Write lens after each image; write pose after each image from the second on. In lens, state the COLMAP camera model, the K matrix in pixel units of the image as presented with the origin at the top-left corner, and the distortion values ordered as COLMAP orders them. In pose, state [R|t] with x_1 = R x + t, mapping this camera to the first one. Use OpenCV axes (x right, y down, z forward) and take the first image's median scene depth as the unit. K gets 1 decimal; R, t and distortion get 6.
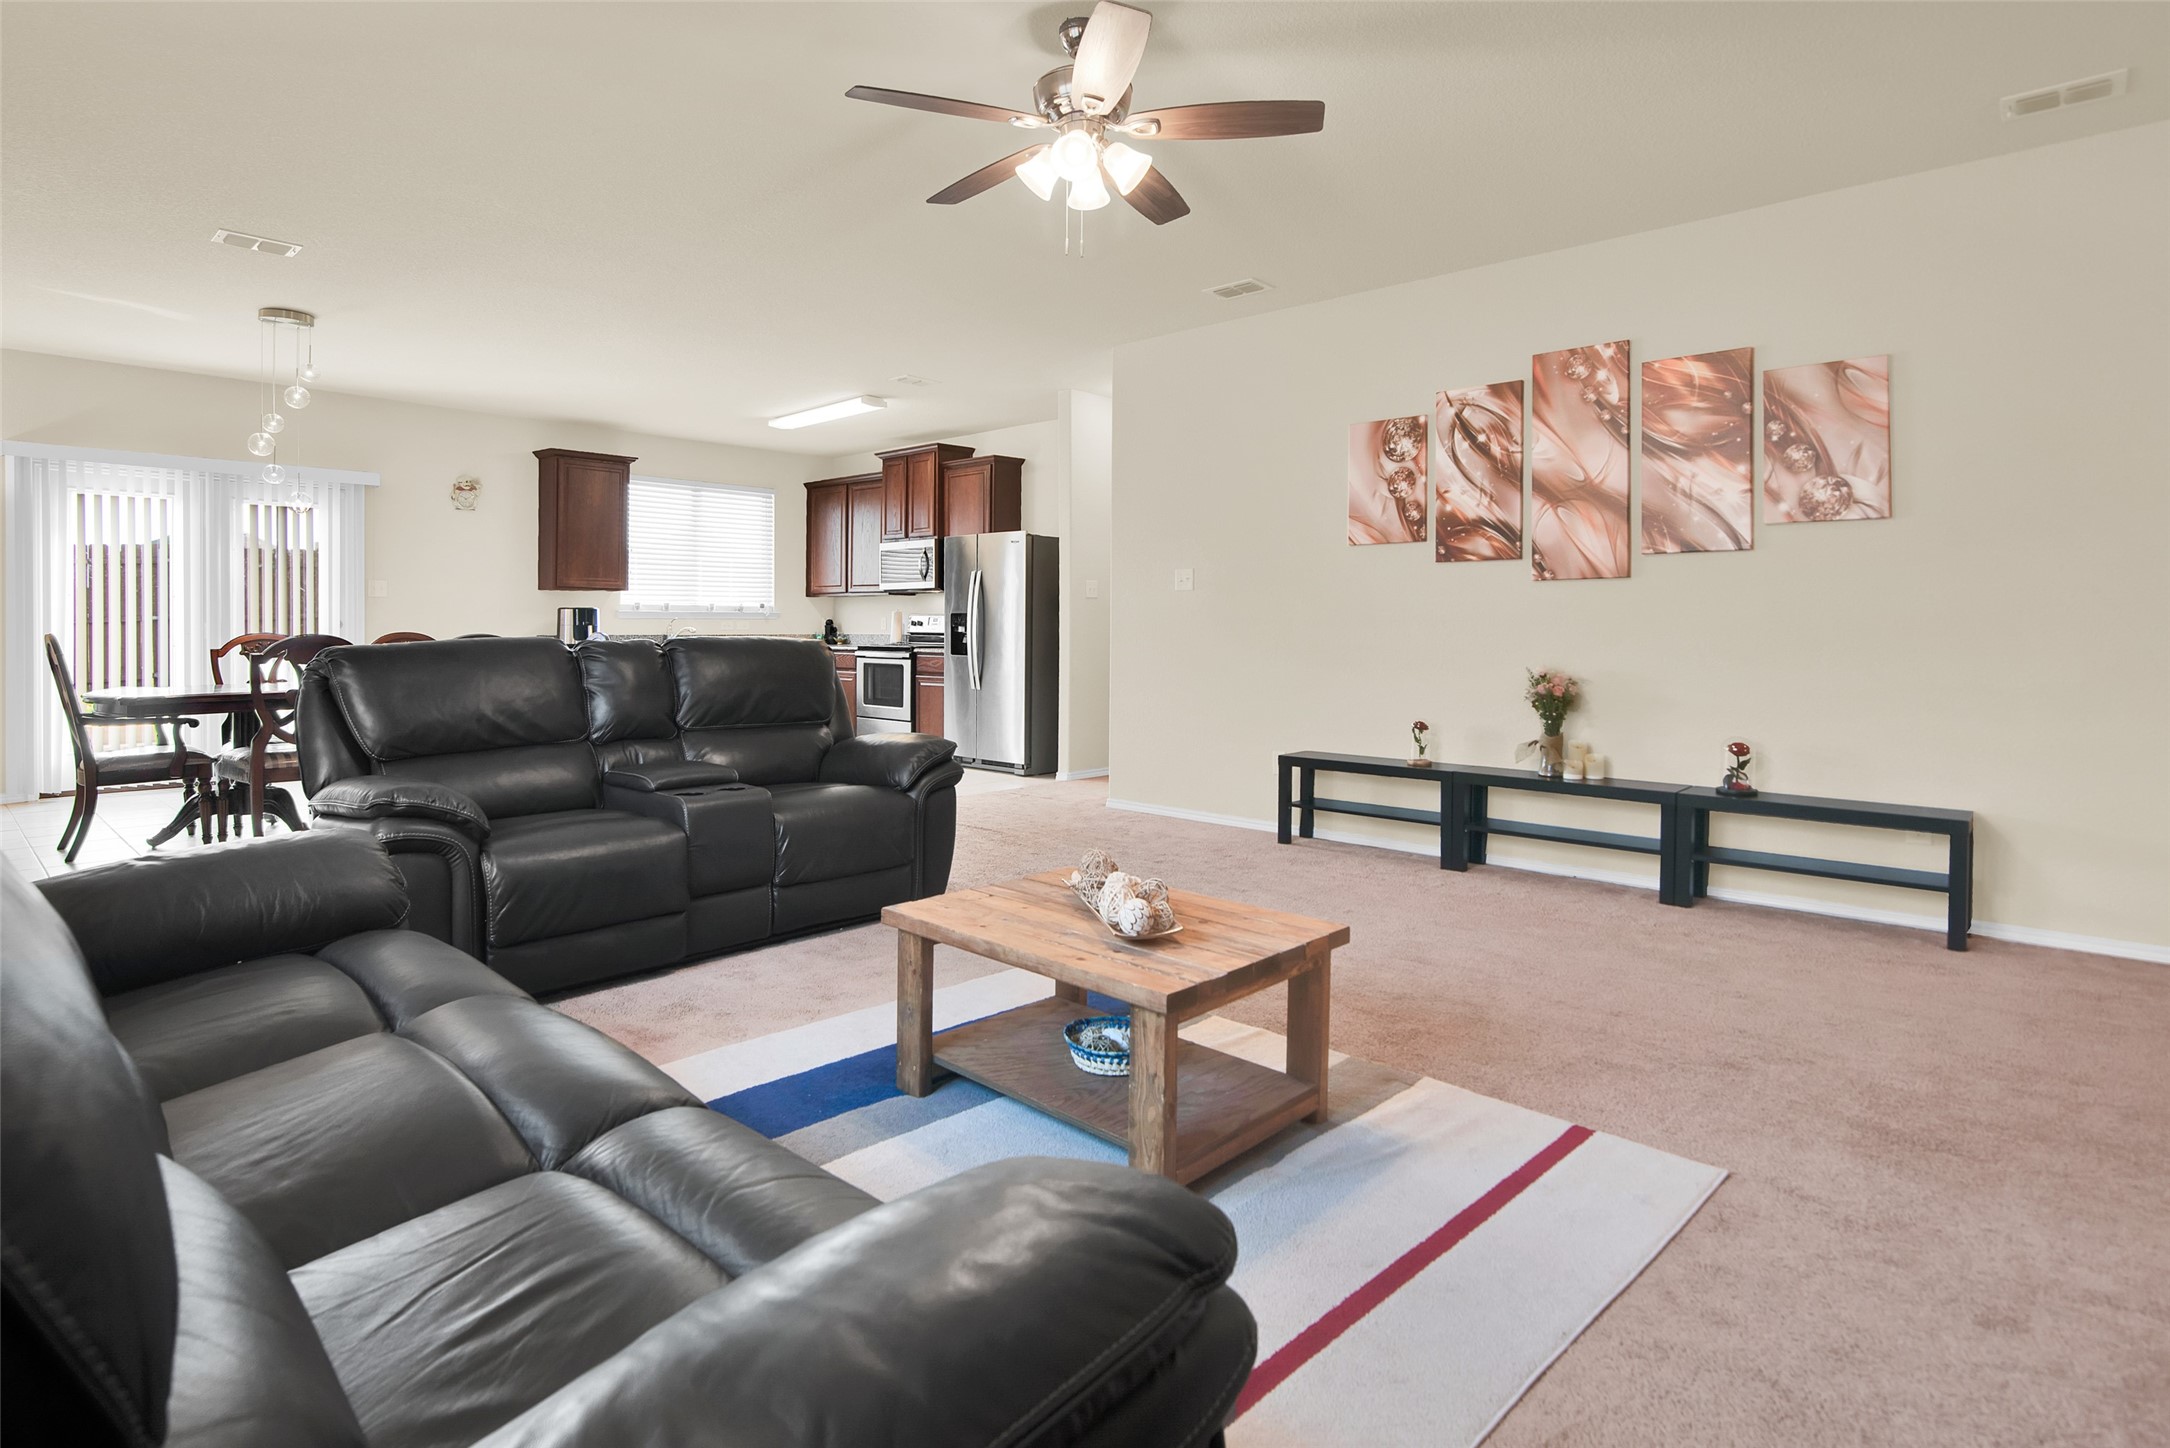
lens RADIAL K [[1123.7, 0, 1081.0], [0, 1123.7, 589.2], [0, 0, 1]] dist [-0.000484, 0.000073]
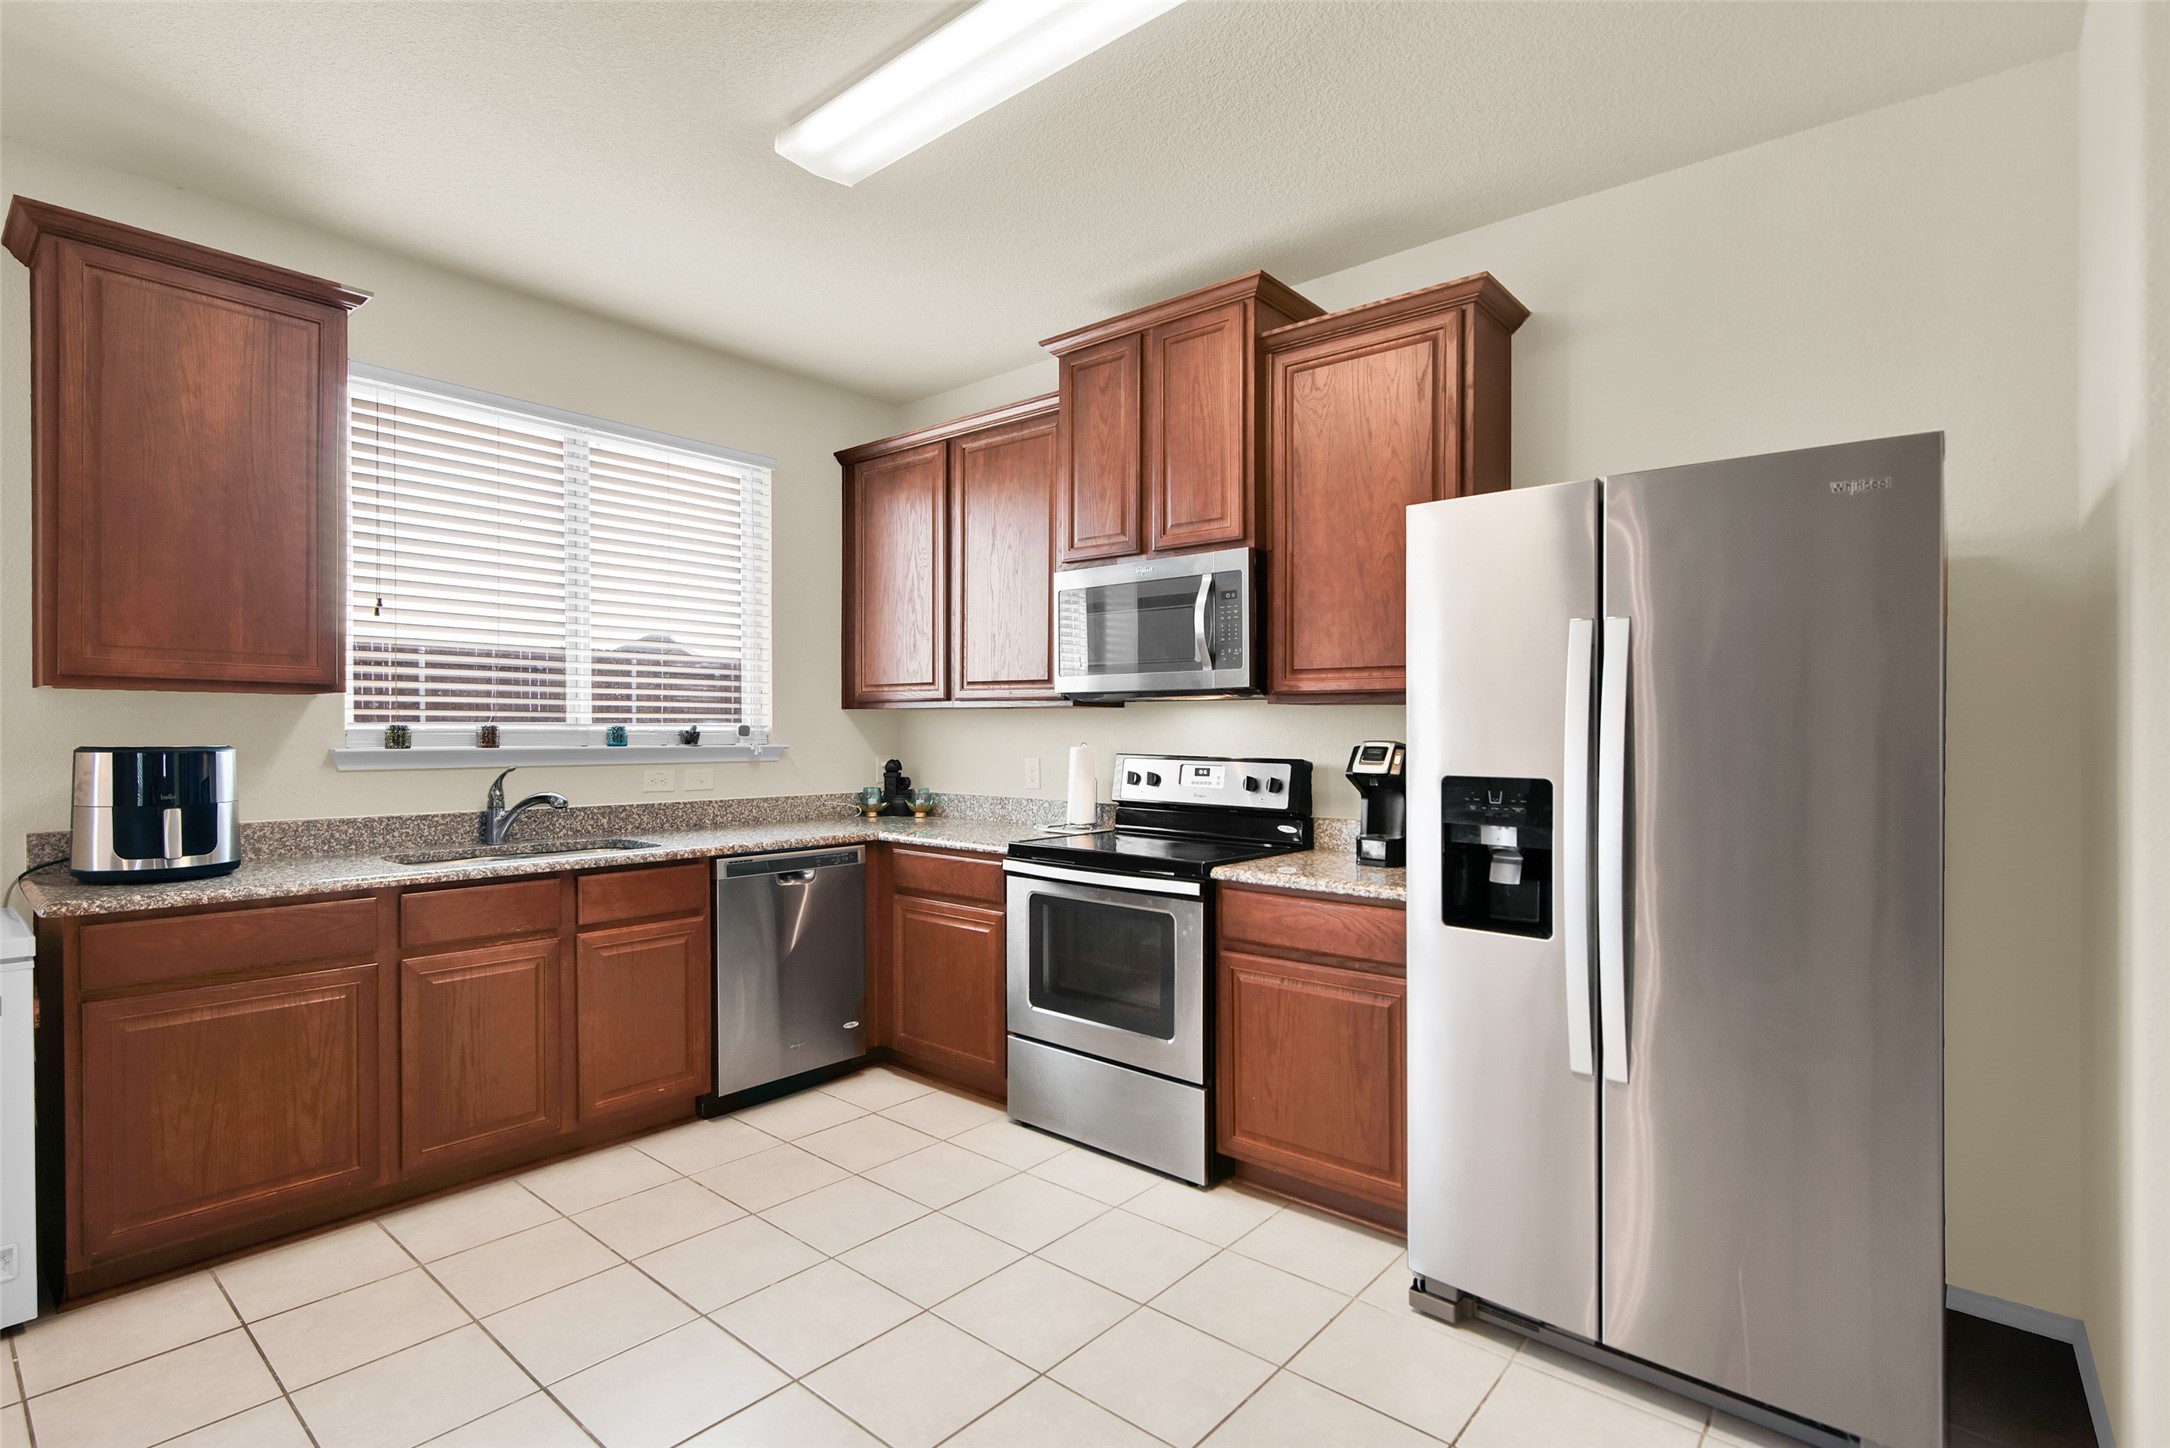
lens RADIAL K [[1027.5, 0, 1073.1], [0, 1027.5, 724.2], [0, 0, 1]] dist [-0.000830, 0.000196]
pose [[0.998605, 0.003415, 0.052697, -0.191346], [-0.004788, 0.999652, 0.025940, 0.002066], [-0.052590, -0.026156, 0.998274, 0.647529]]
